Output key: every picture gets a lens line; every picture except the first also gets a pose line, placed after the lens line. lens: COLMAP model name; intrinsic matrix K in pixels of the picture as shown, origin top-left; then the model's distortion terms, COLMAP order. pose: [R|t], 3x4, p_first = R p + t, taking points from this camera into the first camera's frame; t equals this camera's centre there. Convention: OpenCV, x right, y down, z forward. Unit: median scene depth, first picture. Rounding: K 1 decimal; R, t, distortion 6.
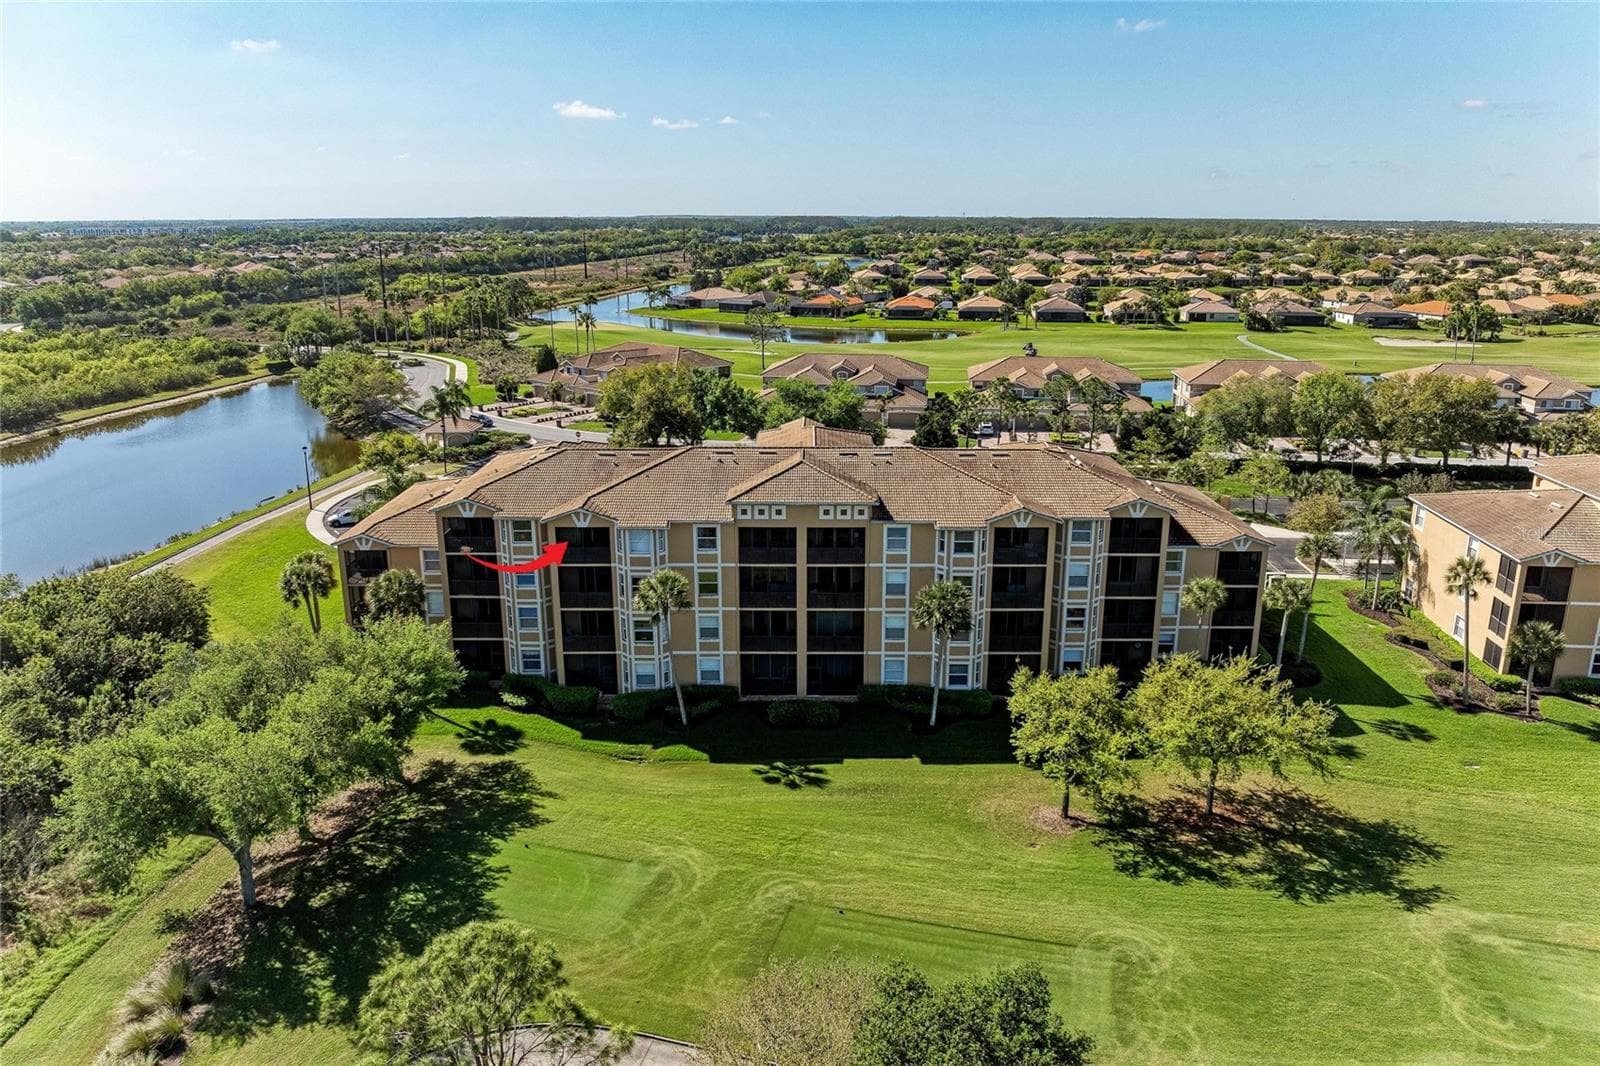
lens RADIAL K [[1083.0, 0, 827.5], [0, 1083.0, 532.6], [0, 0, 1]] dist [-0.041699, 0.021273]
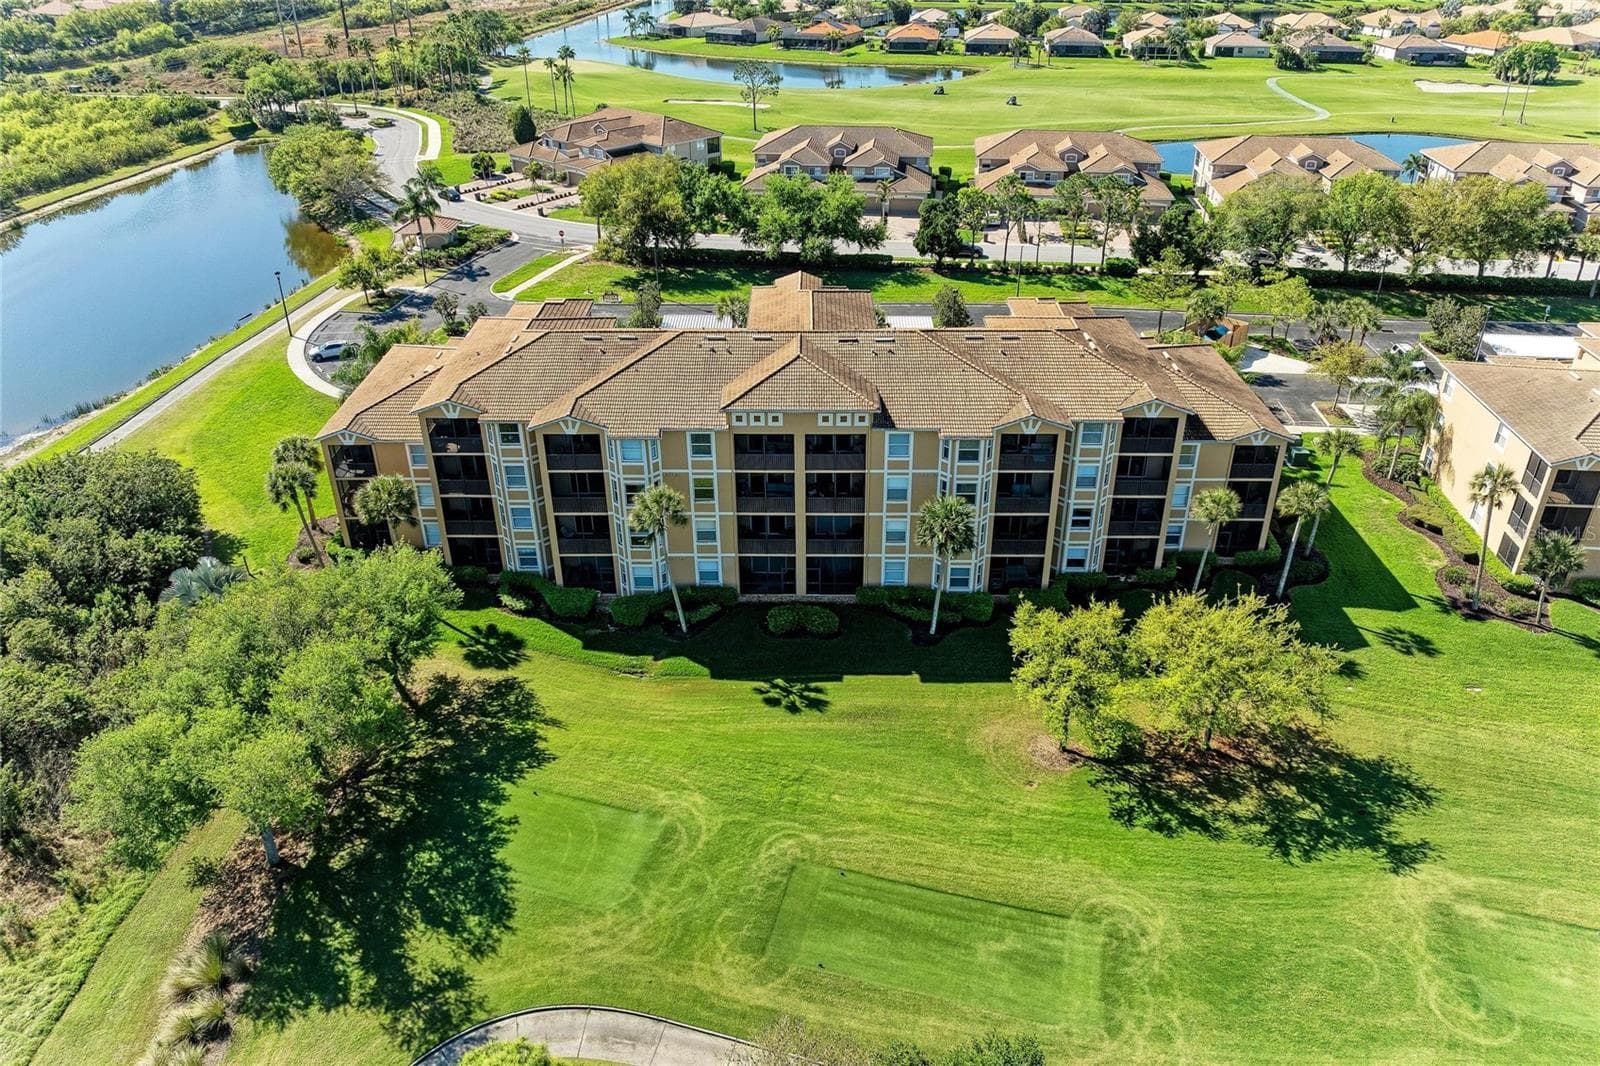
lens RADIAL K [[1088.9, 0, 808.2], [0, 1088.9, 542.0], [0, 0, 1]] dist [-0.040649, 0.018631]
pose [[0.999864, -0.004491, -0.015866, -0.001422], [0.008037, 0.972891, 0.231126, -0.135230], [0.014398, -0.231222, 0.972794, 0.041699]]
